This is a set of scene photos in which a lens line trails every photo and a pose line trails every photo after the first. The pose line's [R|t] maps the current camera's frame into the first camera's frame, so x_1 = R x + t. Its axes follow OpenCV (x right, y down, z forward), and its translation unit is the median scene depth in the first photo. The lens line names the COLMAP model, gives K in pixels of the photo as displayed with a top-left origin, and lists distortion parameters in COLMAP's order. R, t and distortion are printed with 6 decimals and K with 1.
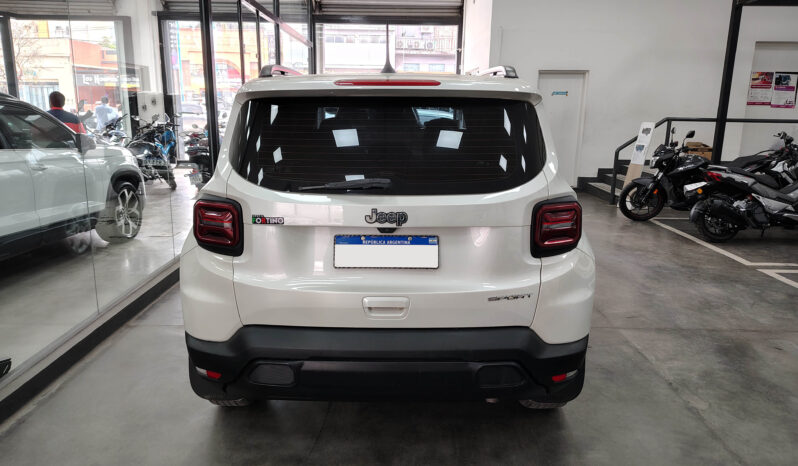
lens RADIAL K [[570.1, 0, 391.7], [0, 570.1, 231.3], [0, 0, 1]] dist [0.035090, -0.041540]
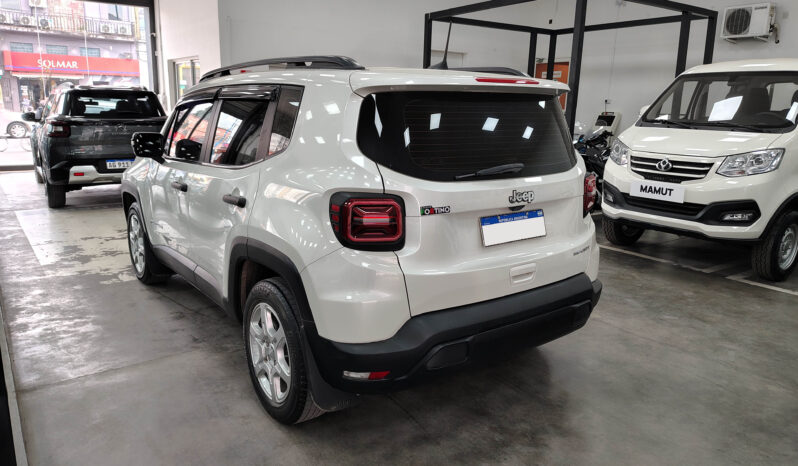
lens RADIAL K [[570.1, 0, 400.3], [0, 570.1, 234.6], [0, 0, 1]] dist [0.035090, -0.041540]
pose [[0.801936, -0.126289, 0.583910, -0.478997], [0.114748, 0.991763, 0.056907, -0.022600], [-0.586287, 0.021366, 0.809822, 0.105747]]
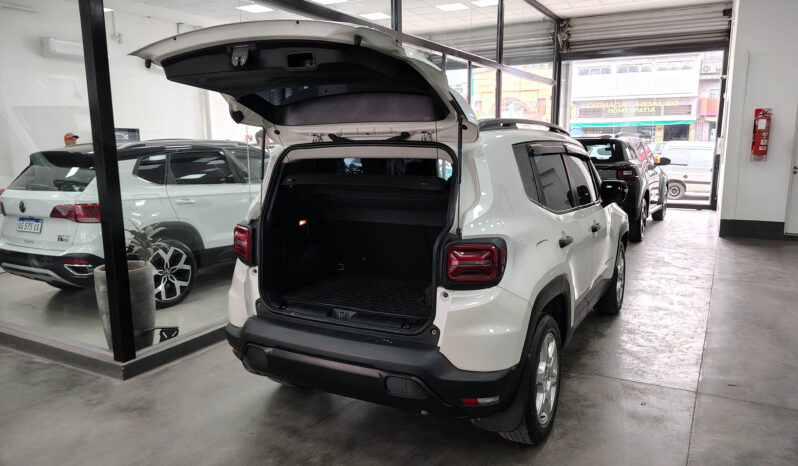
lens RADIAL K [[570.1, 0, 400.6], [0, 570.1, 236.3], [0, 0, 1]] dist [0.035090, -0.041540]
pose [[0.880085, 0.059207, -0.471111, 0.392827], [-0.081925, 0.996250, -0.027841, -0.011716], [0.467696, 0.063098, 0.881635, -0.029182]]
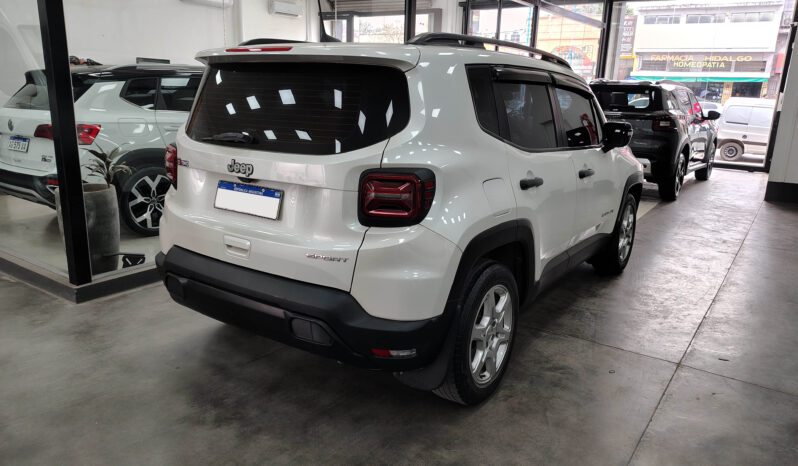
lens RADIAL K [[570.1, 0, 394.8], [0, 570.1, 230.1], [0, 0, 1]] dist [0.035090, -0.041540]
pose [[0.827281, 0.148469, -0.541815, 0.469822], [-0.139262, 0.988541, 0.058246, -0.005951], [0.544255, 0.027268, 0.838477, 0.112938]]
